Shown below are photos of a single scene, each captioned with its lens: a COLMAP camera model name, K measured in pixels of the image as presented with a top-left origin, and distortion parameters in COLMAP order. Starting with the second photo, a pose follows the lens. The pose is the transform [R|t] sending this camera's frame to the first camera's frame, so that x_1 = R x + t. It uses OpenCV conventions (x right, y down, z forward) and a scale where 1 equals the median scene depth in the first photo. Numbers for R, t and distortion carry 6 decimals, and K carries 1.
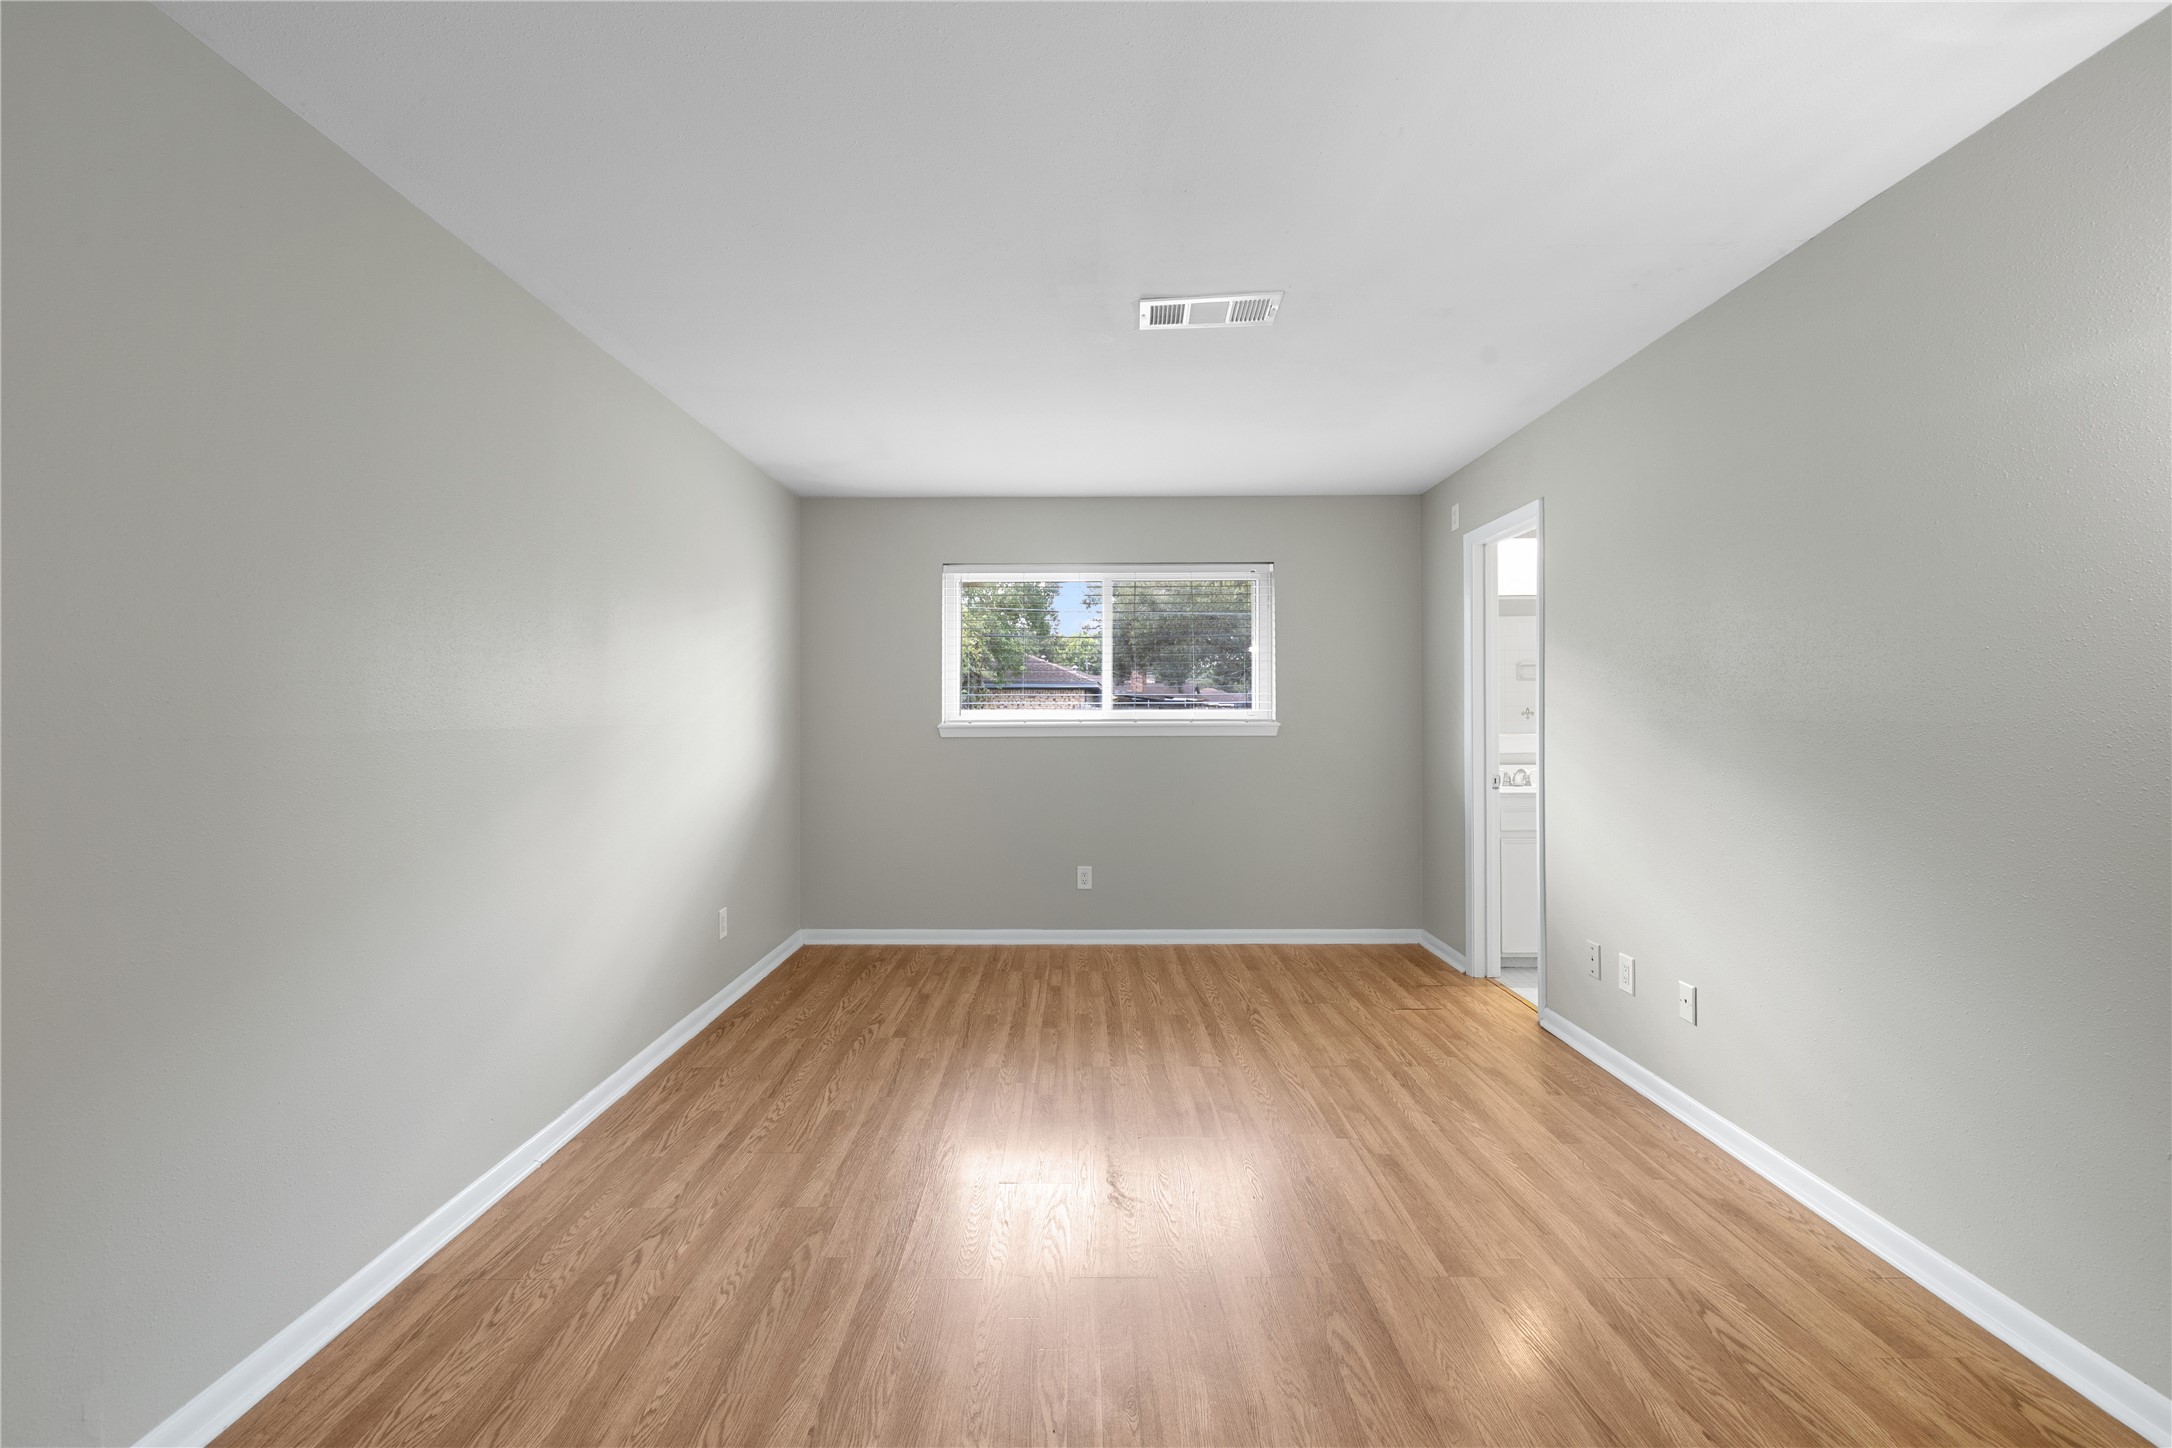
lens RADIAL K [[911.8, 0, 1080.6], [0, 911.8, 707.0], [0, 0, 1]] dist [-0.001061, 0.000579]
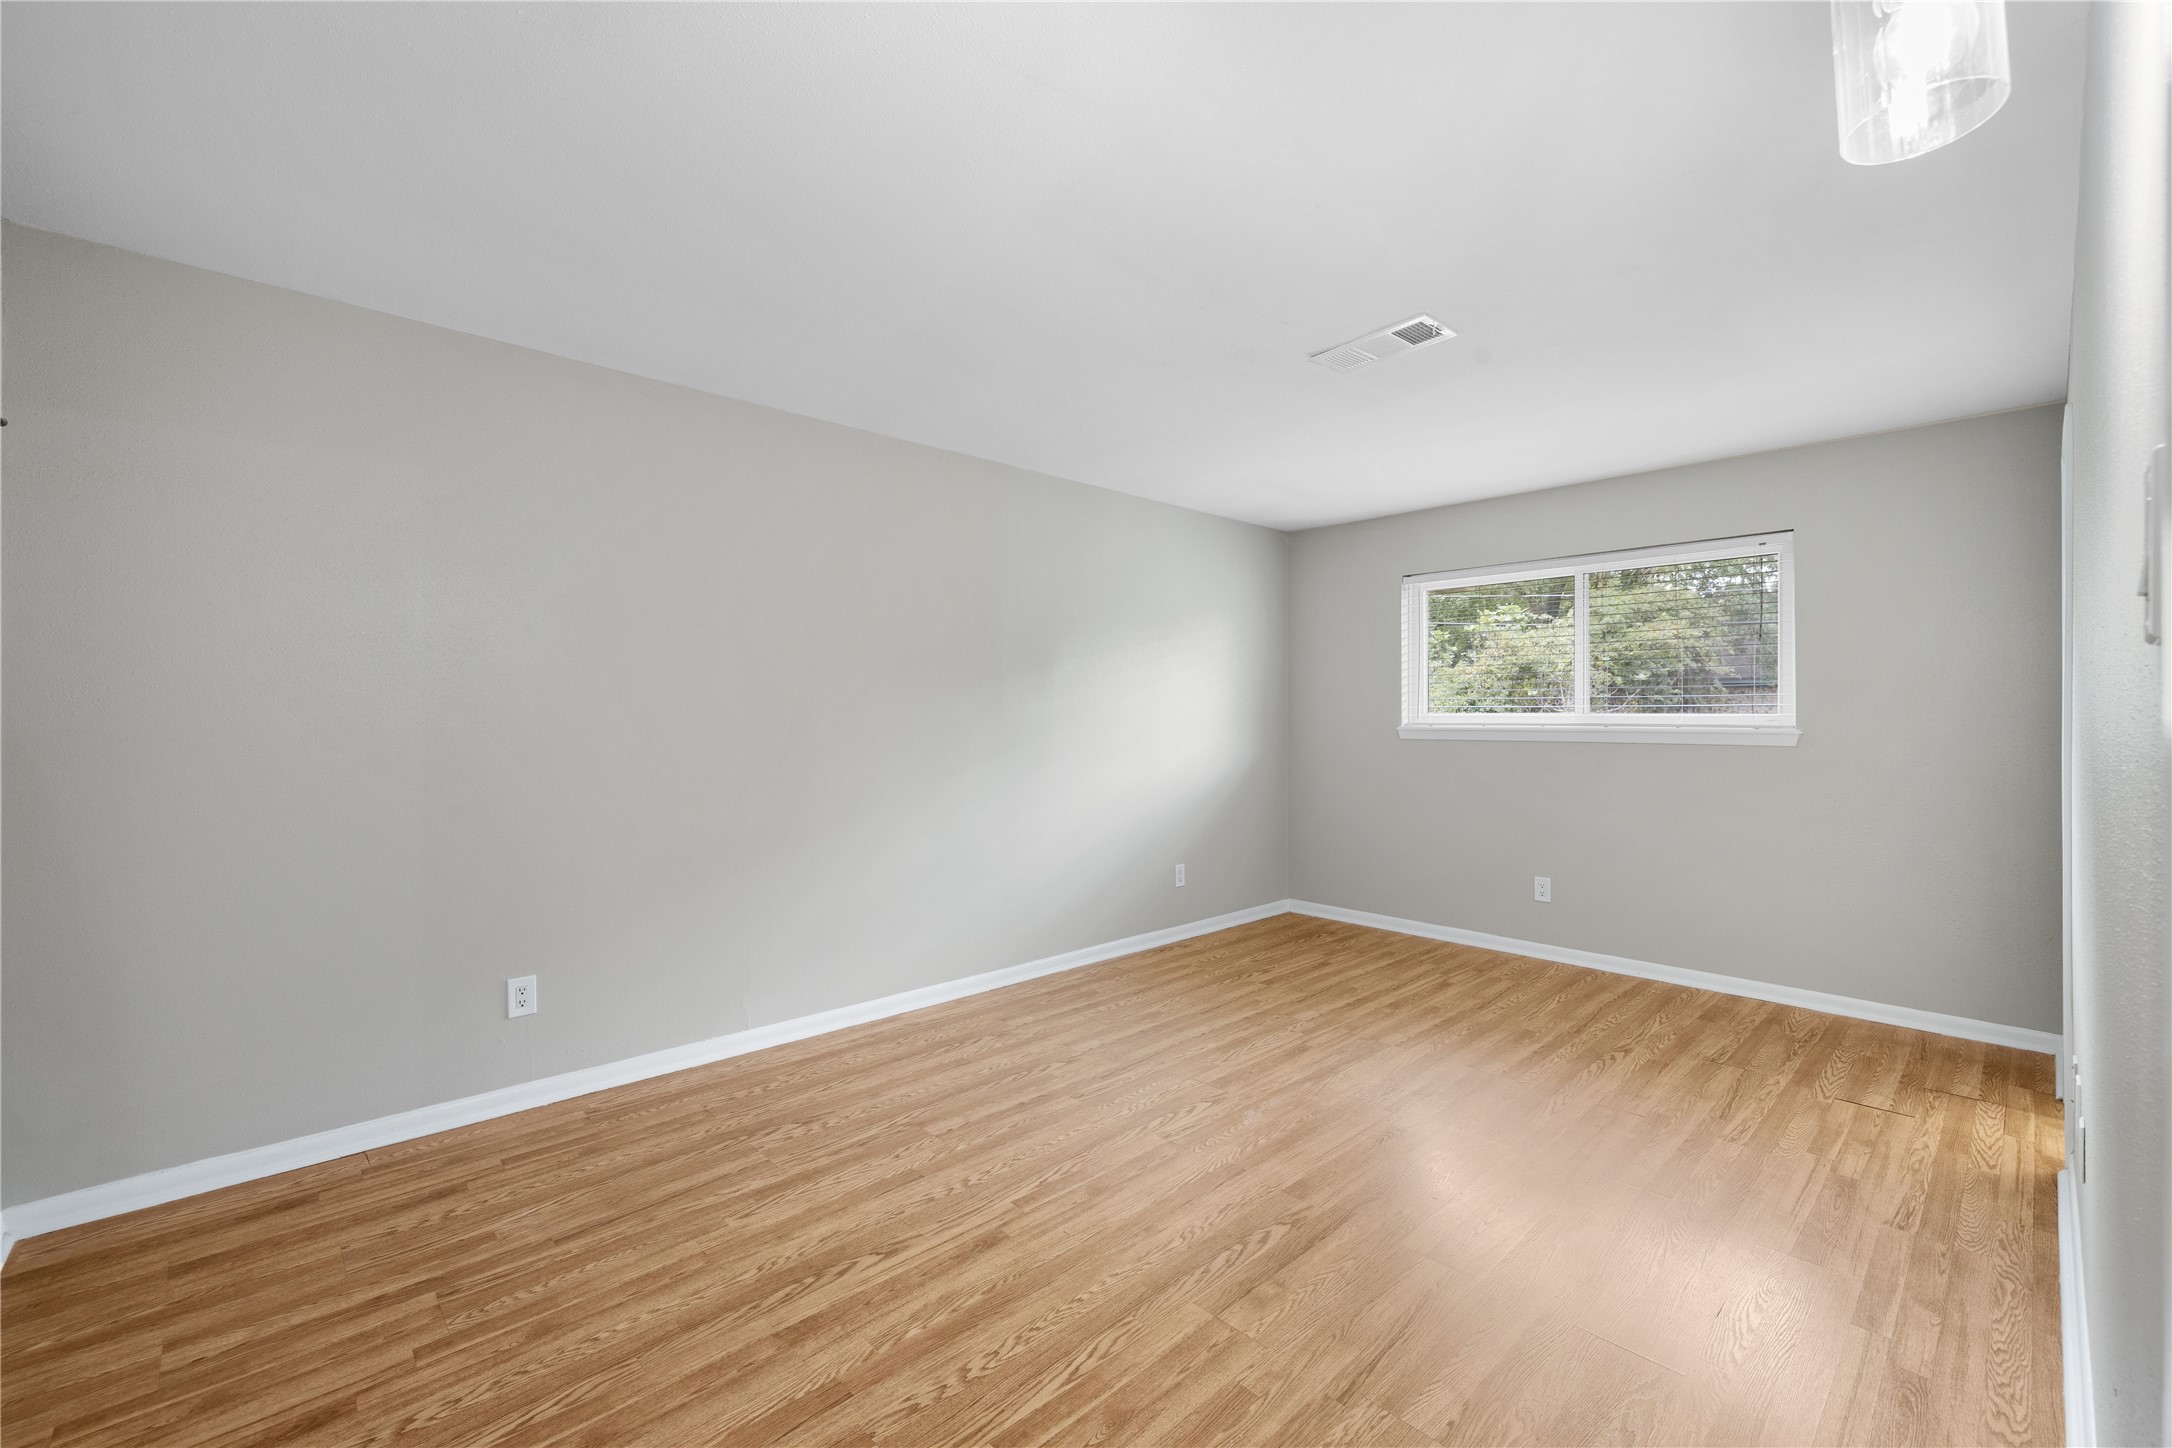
lens RADIAL K [[911.8, 0, 1080.6], [0, 911.8, 707.0], [0, 0, 1]] dist [-0.001061, 0.000579]
pose [[0.687590, -0.001551, -0.726098, 0.564882], [-0.000256, 0.999997, -0.002378, -0.000690], [0.726100, 0.001821, 0.687587, -0.004074]]
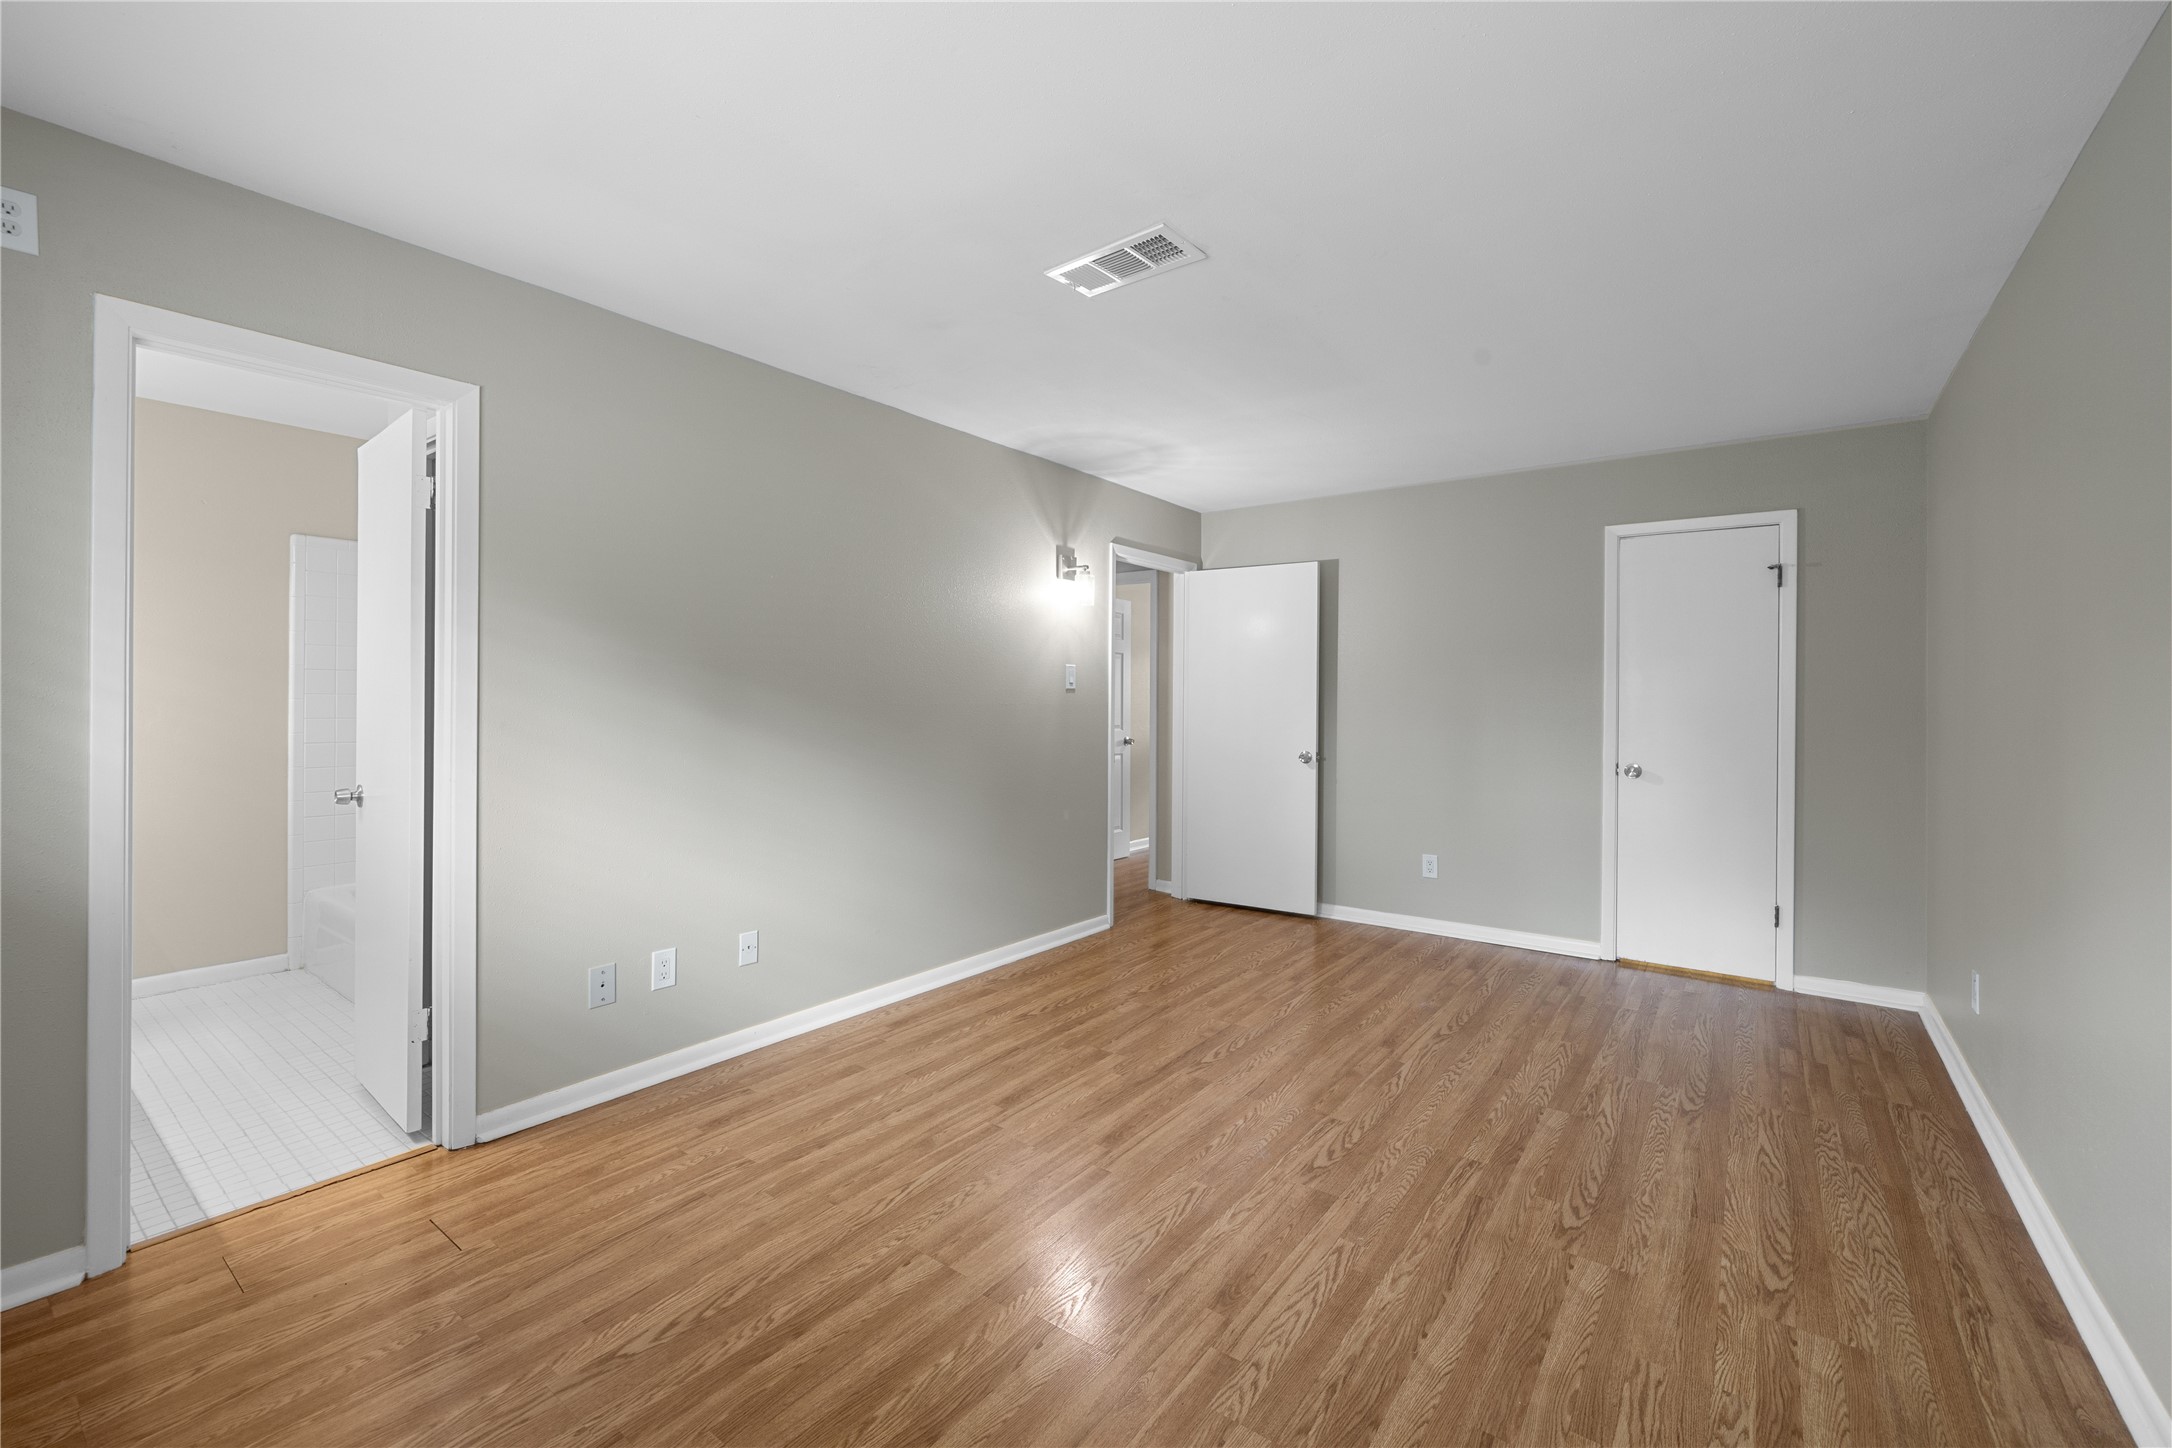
lens RADIAL K [[911.8, 0, 1080.6], [0, 911.8, 707.0], [0, 0, 1]] dist [-0.001061, 0.000579]
pose [[-0.801642, -0.006508, 0.597768, -0.311086], [-0.007651, 0.999971, 0.000626, 0.013915], [-0.597755, -0.004071, -0.801669, 1.457436]]
